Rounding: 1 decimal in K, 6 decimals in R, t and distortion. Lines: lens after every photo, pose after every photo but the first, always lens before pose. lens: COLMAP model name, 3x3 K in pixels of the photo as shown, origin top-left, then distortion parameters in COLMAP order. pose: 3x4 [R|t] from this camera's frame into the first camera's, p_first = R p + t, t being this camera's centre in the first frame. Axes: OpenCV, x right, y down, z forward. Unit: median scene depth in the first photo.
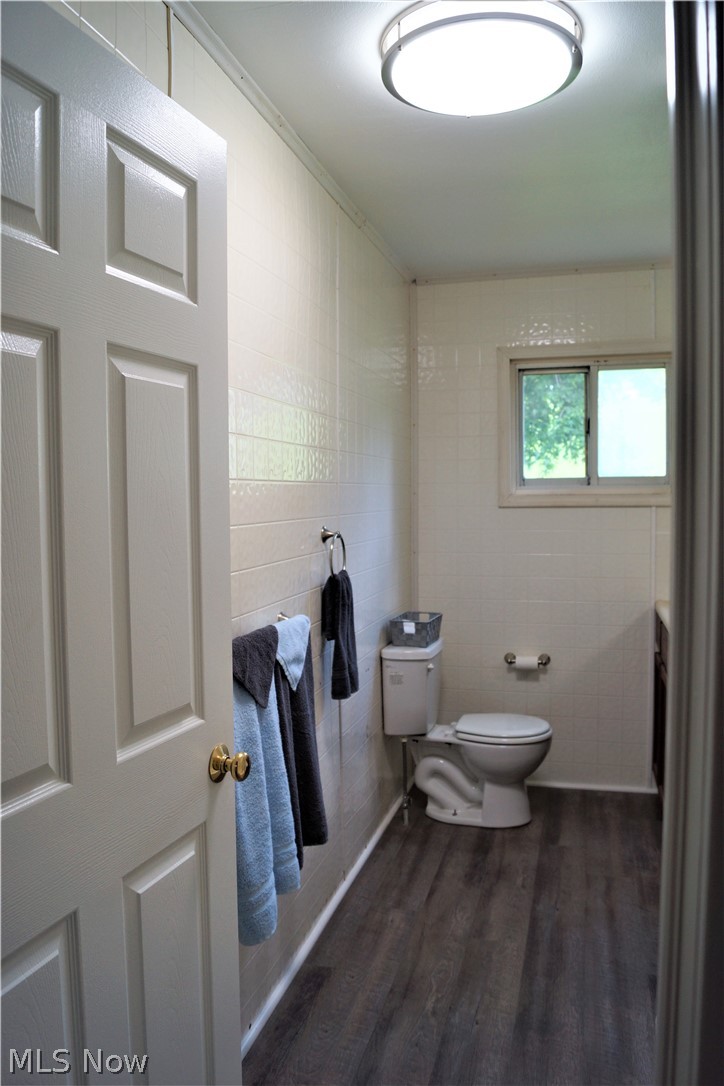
lens RADIAL K [[842.0, 0, 362.0], [0, 842.0, 543.0], [0, 0, 1]] dist [-0.088087, 0.014426]
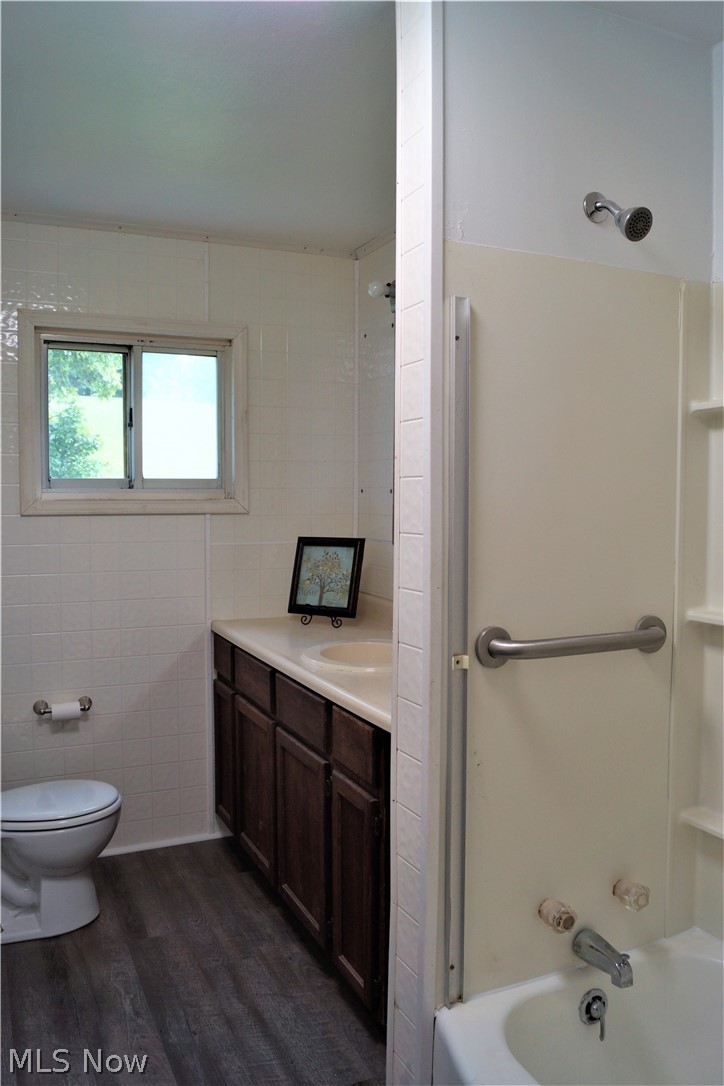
lens RADIAL K [[842.0, 0, 362.0], [0, 842.0, 543.0], [0, 0, 1]] dist [-0.088087, 0.014426]
pose [[0.766589, -0.024171, 0.641683, -0.106983], [0.023135, 0.999682, 0.010018, -0.021335], [-0.641721, 0.007166, 0.766905, 0.256208]]
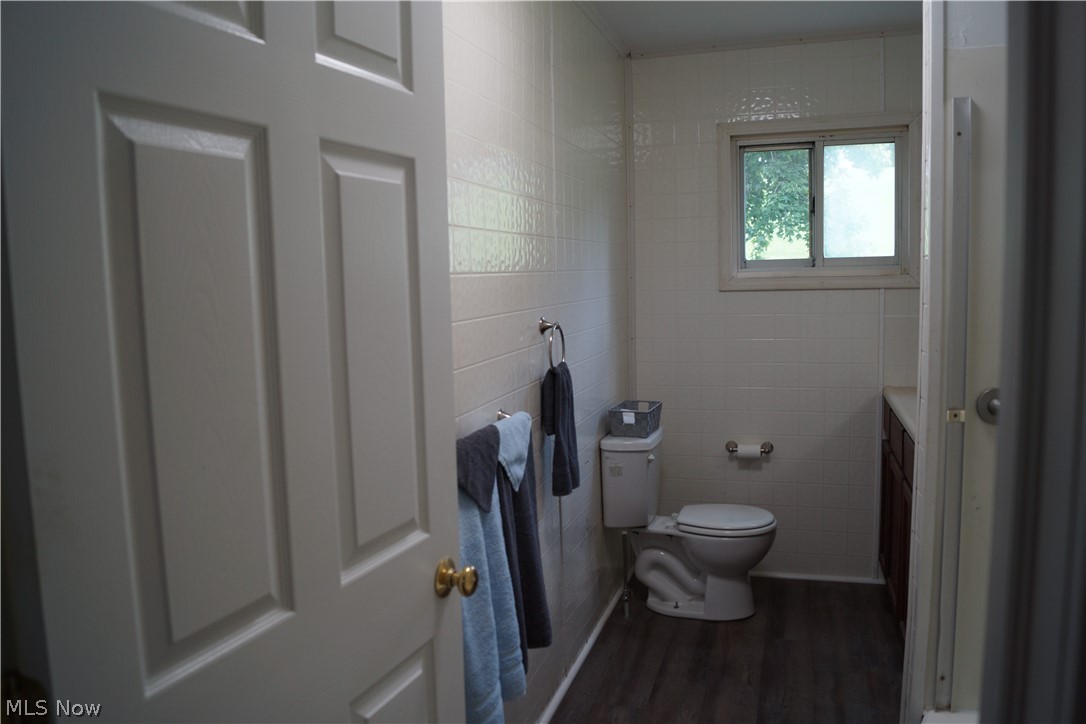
lens RADIAL K [[848.4, 0, 534.5], [0, 848.4, 368.2], [0, 0, 1]] dist [-0.085668, 0.003065]
pose [[0.999054, -0.011725, -0.041866, -0.011562], [0.014008, 0.998407, 0.054658, -0.012251], [0.041159, -0.055193, 0.997627, 0.024312]]
